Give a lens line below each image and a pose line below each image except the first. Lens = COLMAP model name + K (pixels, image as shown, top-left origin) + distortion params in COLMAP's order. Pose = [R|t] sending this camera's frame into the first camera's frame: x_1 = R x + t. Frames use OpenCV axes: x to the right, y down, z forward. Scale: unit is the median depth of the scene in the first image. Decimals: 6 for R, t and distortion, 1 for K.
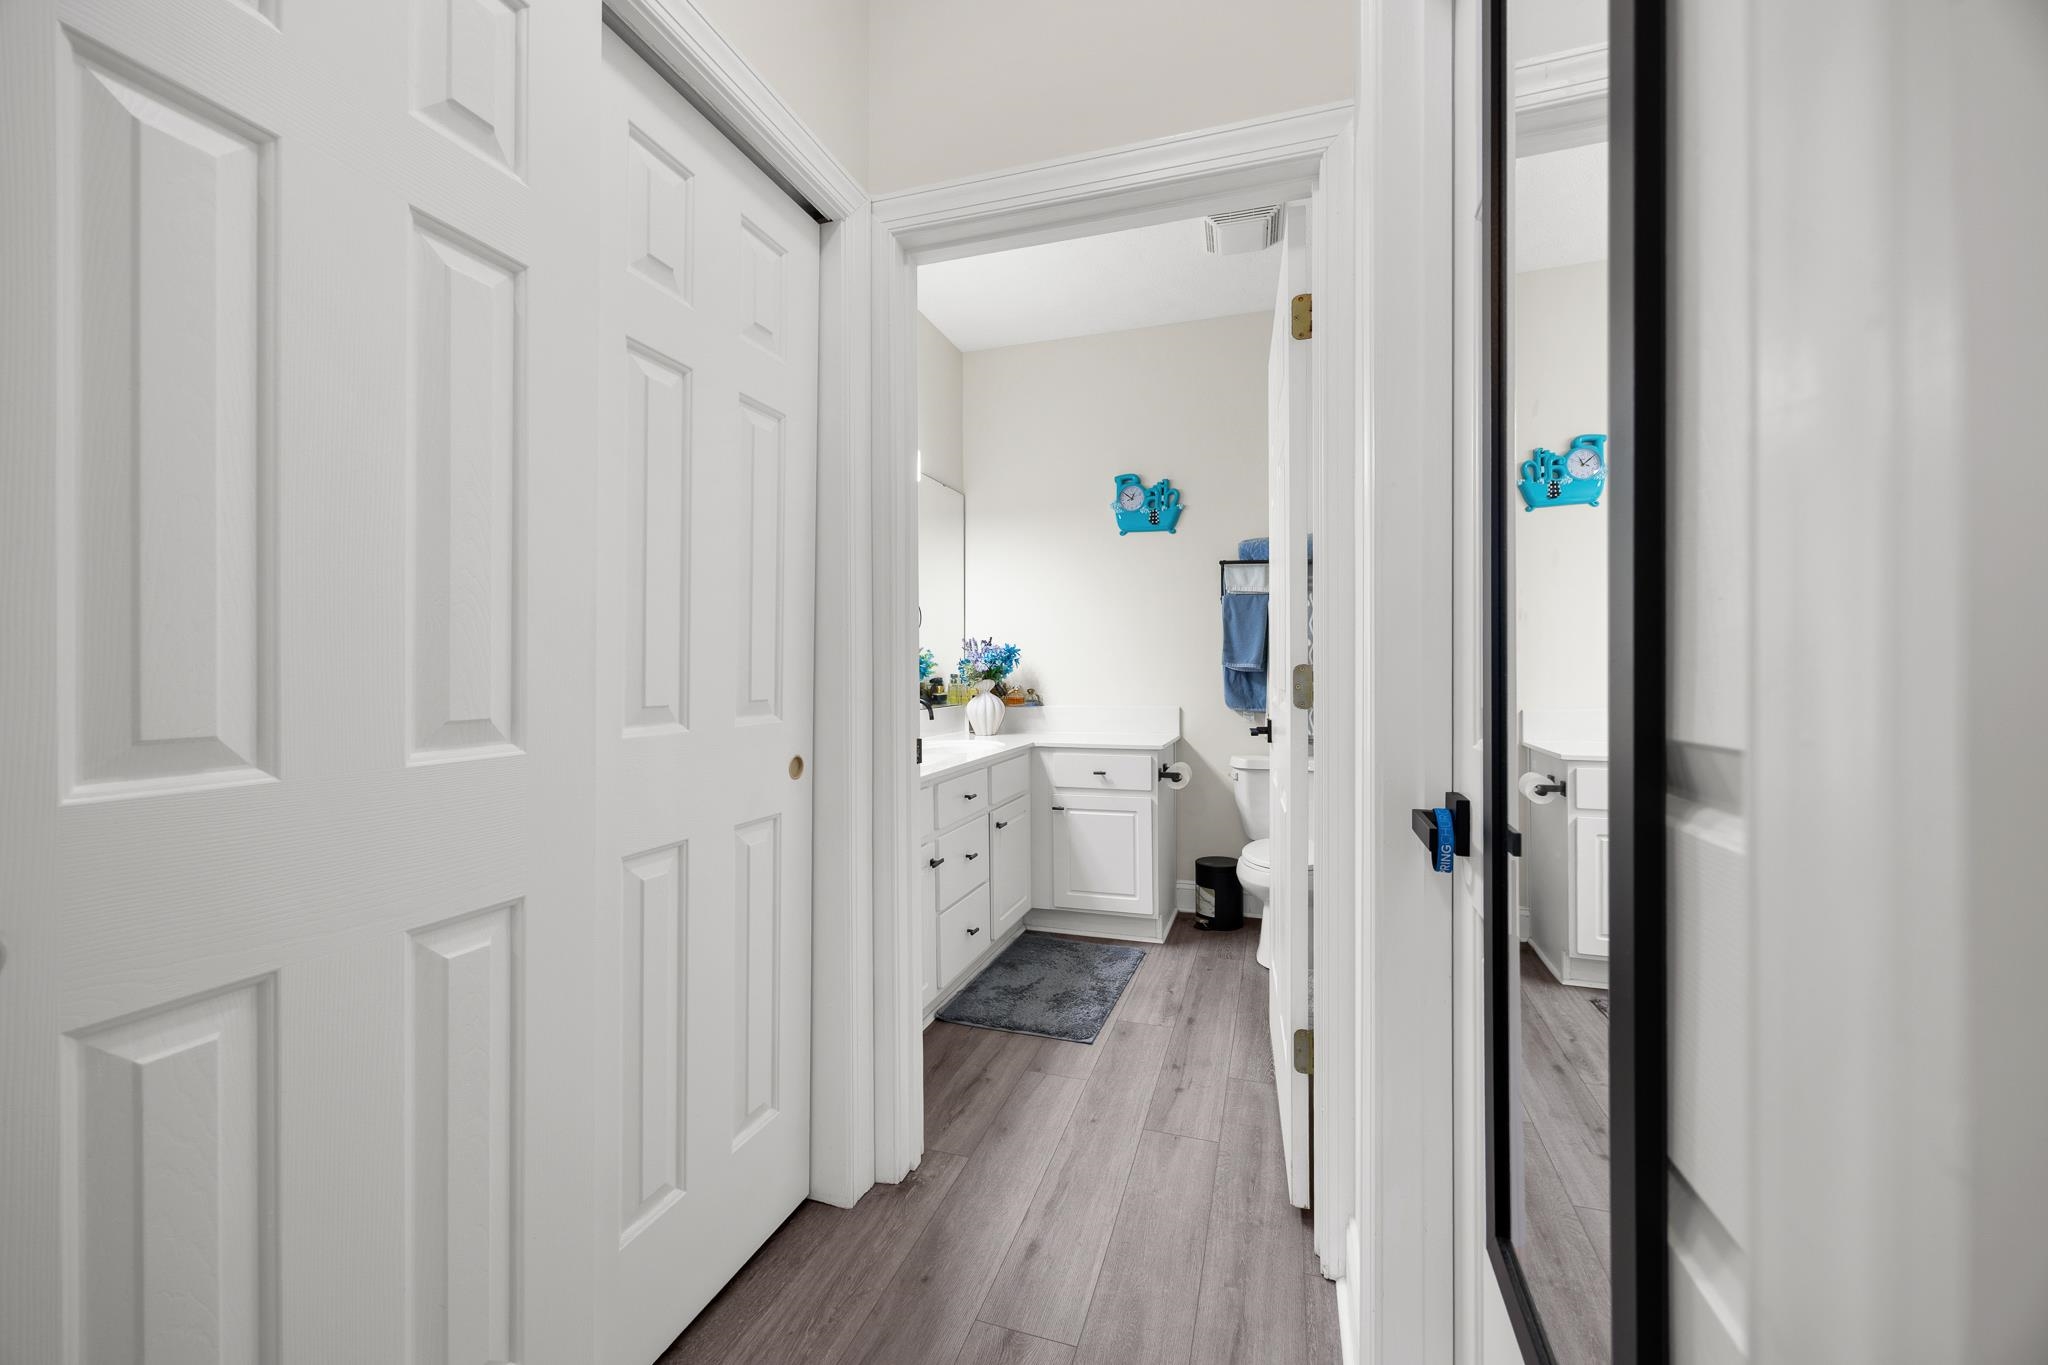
lens RADIAL K [[790.1, 0, 1026.2], [0, 790.1, 670.3], [0, 0, 1]] dist [0.000820, -0.000702]
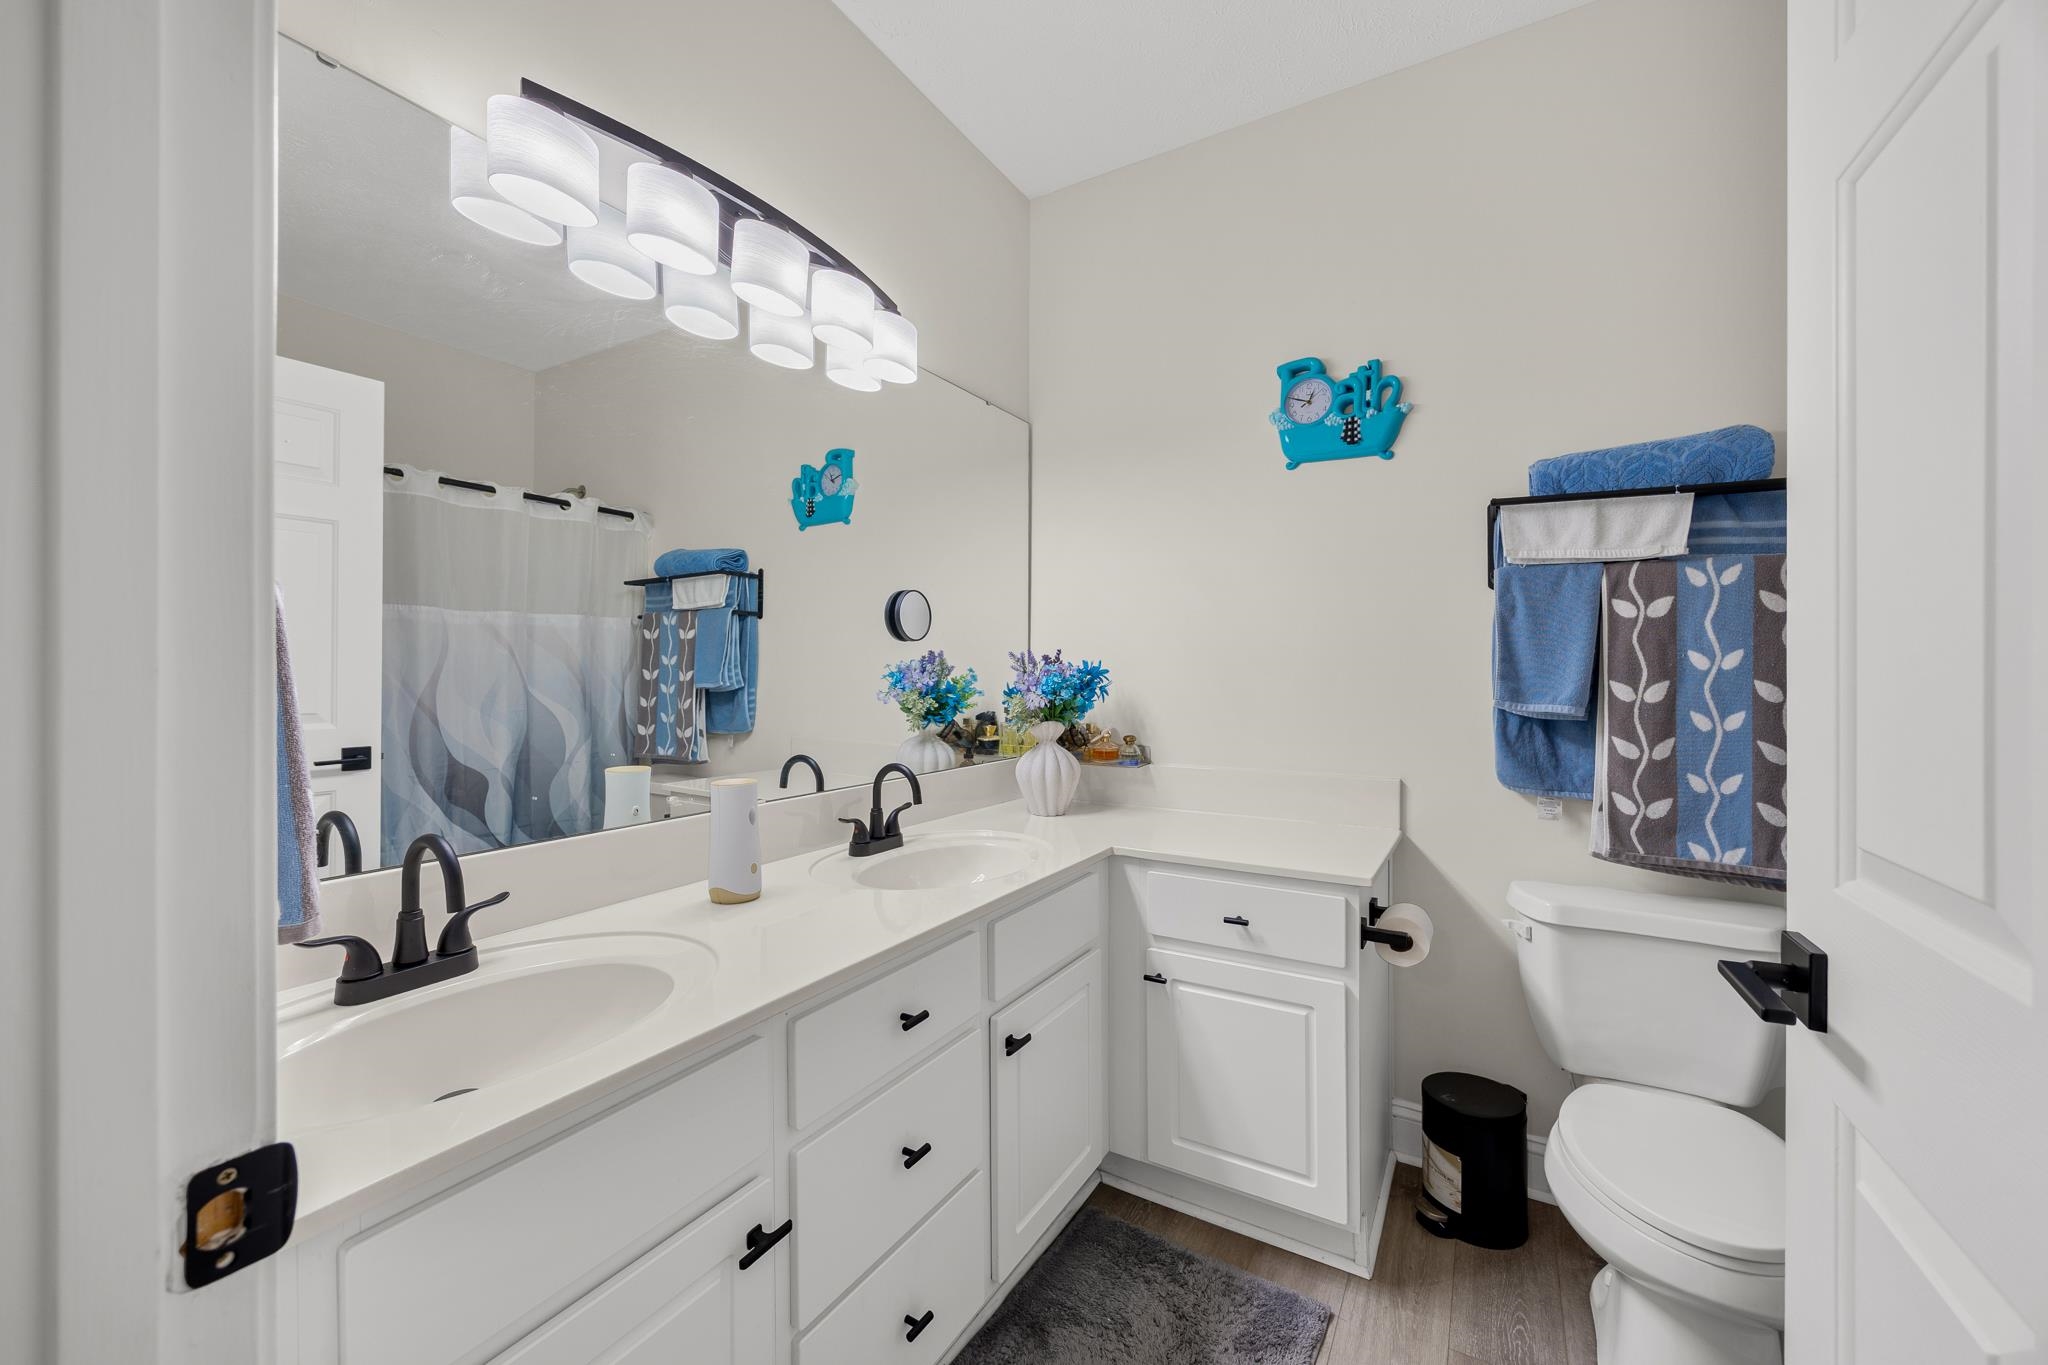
lens RADIAL K [[790.1, 0, 1024.9], [0, 790.1, 670.4], [0, 0, 1]] dist [0.000820, -0.000702]
pose [[0.975974, 0.004926, -0.217831, 0.063045], [-0.005984, 0.999973, -0.004198, -0.024692], [0.217804, 0.005401, 0.975978, 0.429401]]
